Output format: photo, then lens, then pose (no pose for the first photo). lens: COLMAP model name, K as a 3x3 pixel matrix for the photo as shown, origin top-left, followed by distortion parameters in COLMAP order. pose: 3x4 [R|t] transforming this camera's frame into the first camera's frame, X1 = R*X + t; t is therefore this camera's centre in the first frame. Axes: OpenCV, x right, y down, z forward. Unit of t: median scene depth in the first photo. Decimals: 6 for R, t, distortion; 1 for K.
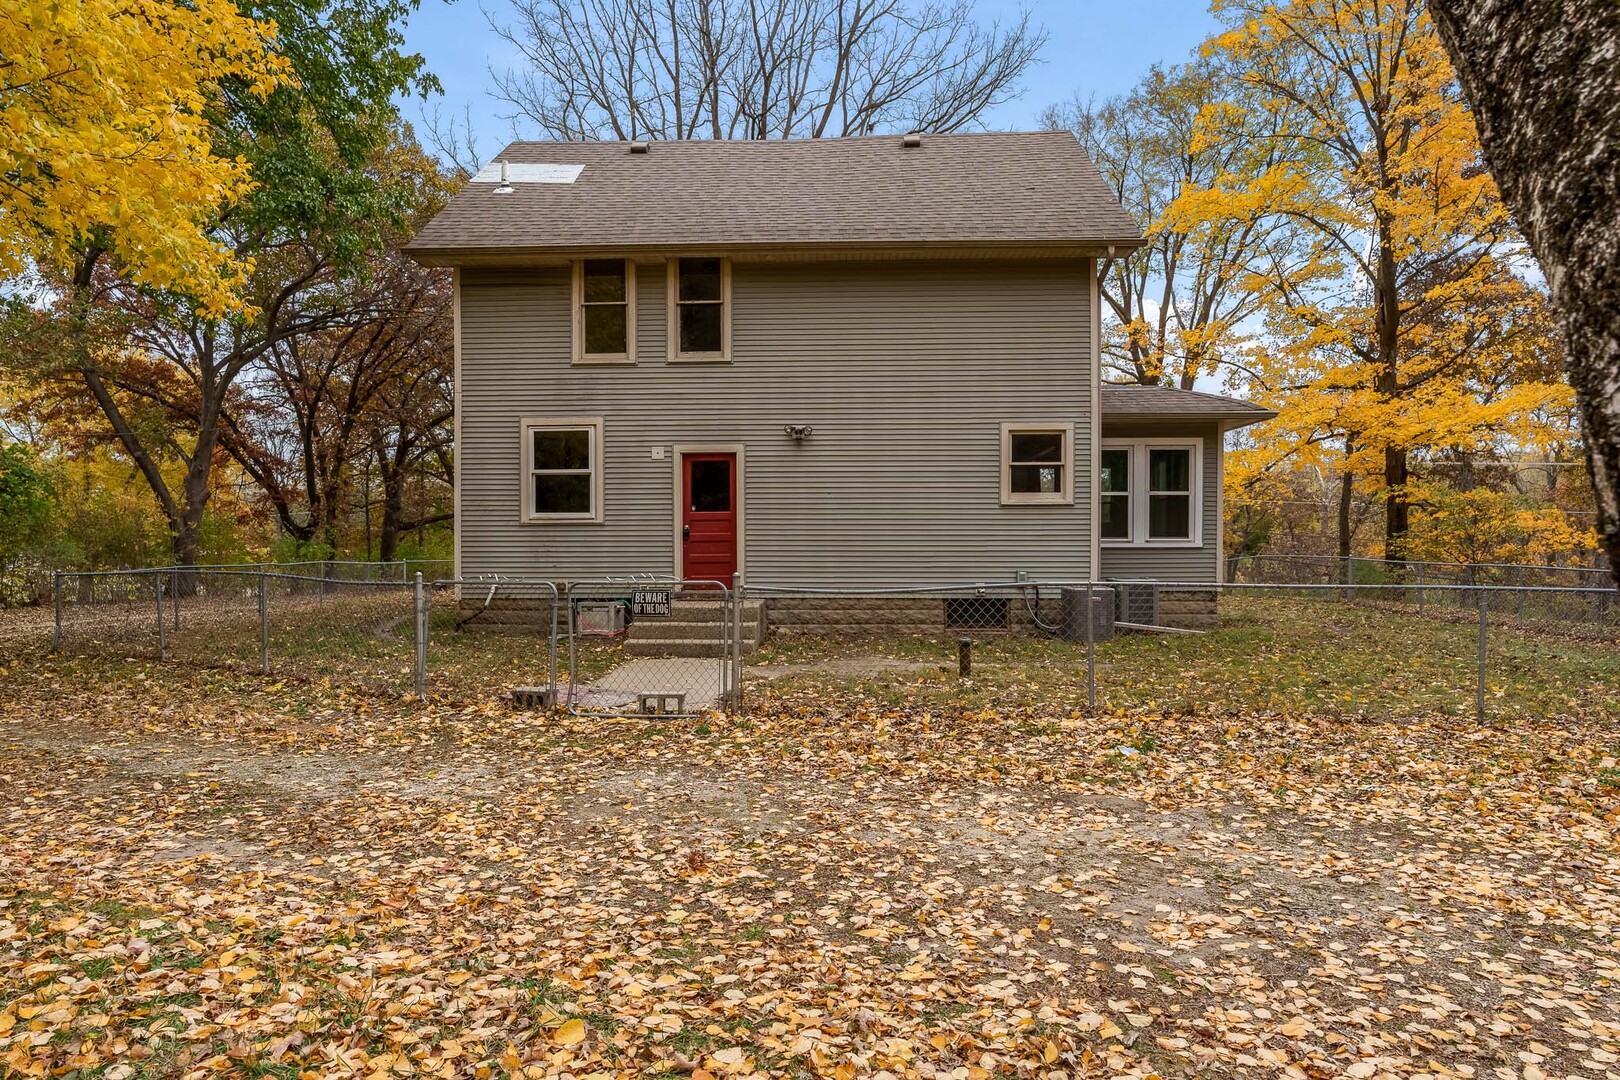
lens RADIAL K [[915.2, 0, 810.3], [0, 915.2, 544.8], [0, 0, 1]] dist [-0.000129, 0.000088]
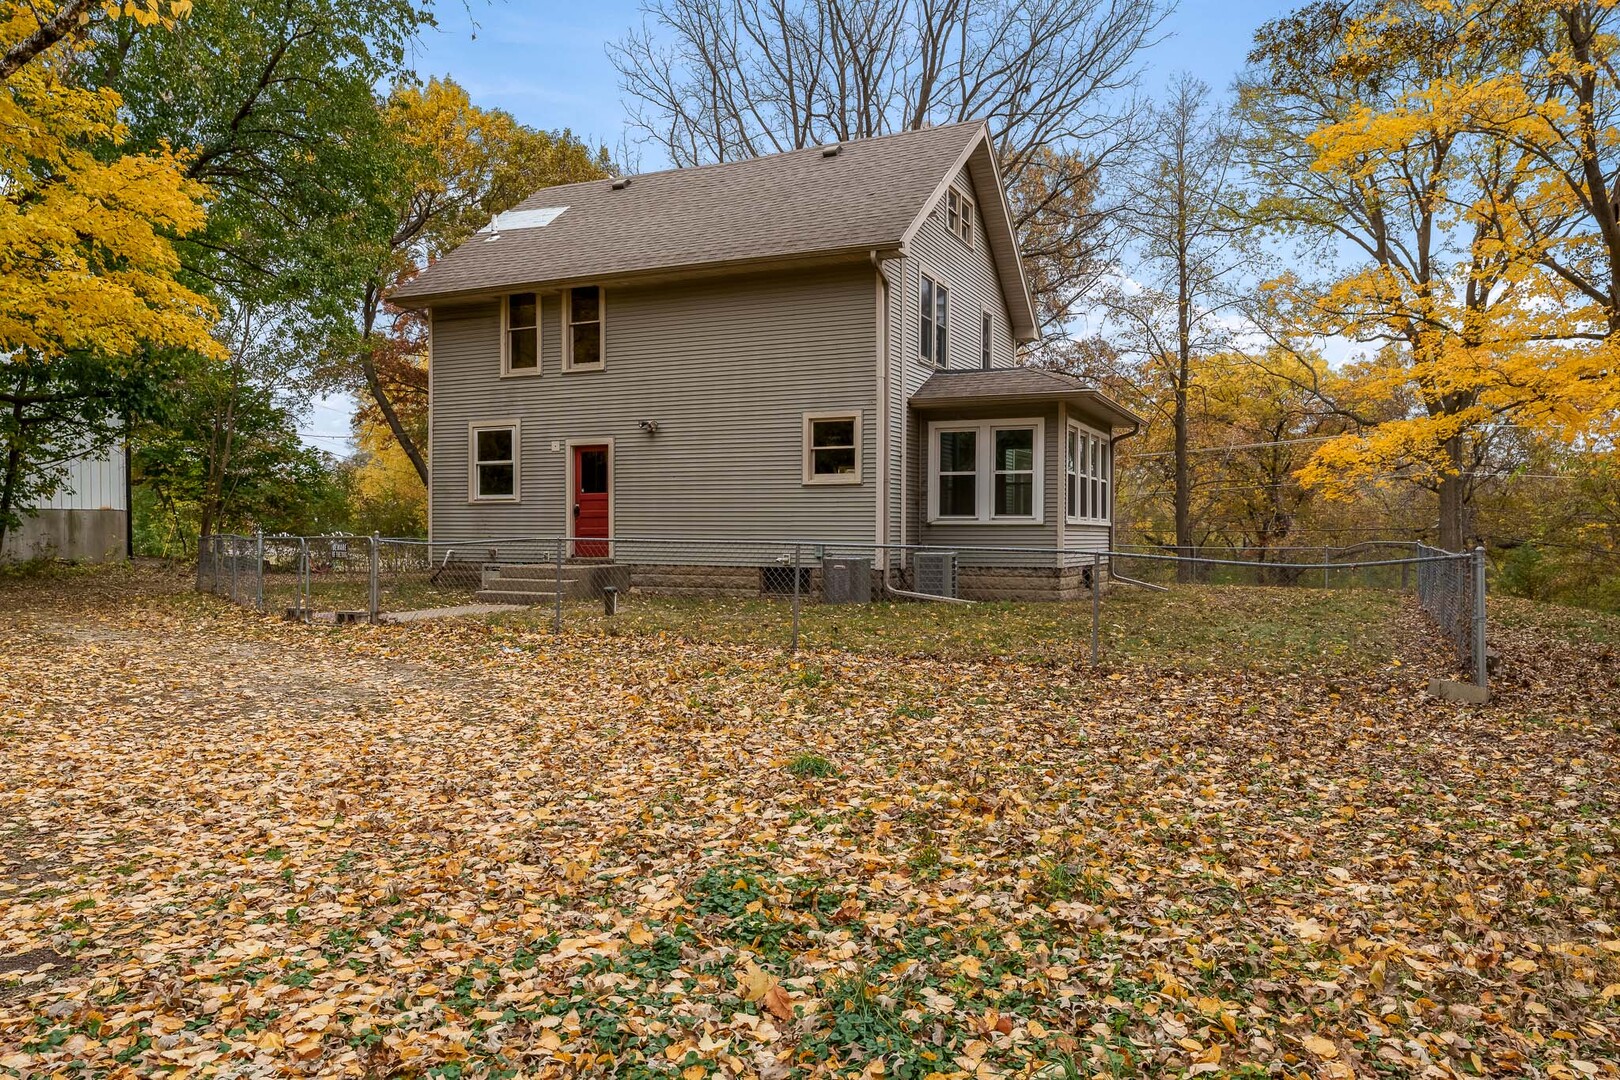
lens RADIAL K [[915.2, 0, 808.8], [0, 915.2, 532.9], [0, 0, 1]] dist [-0.000129, 0.000088]
pose [[0.941366, 0.008788, -0.337274, 0.580689], [-0.005994, 0.999939, 0.009323, 0.004452], [0.337335, -0.006755, 0.941360, -0.060587]]
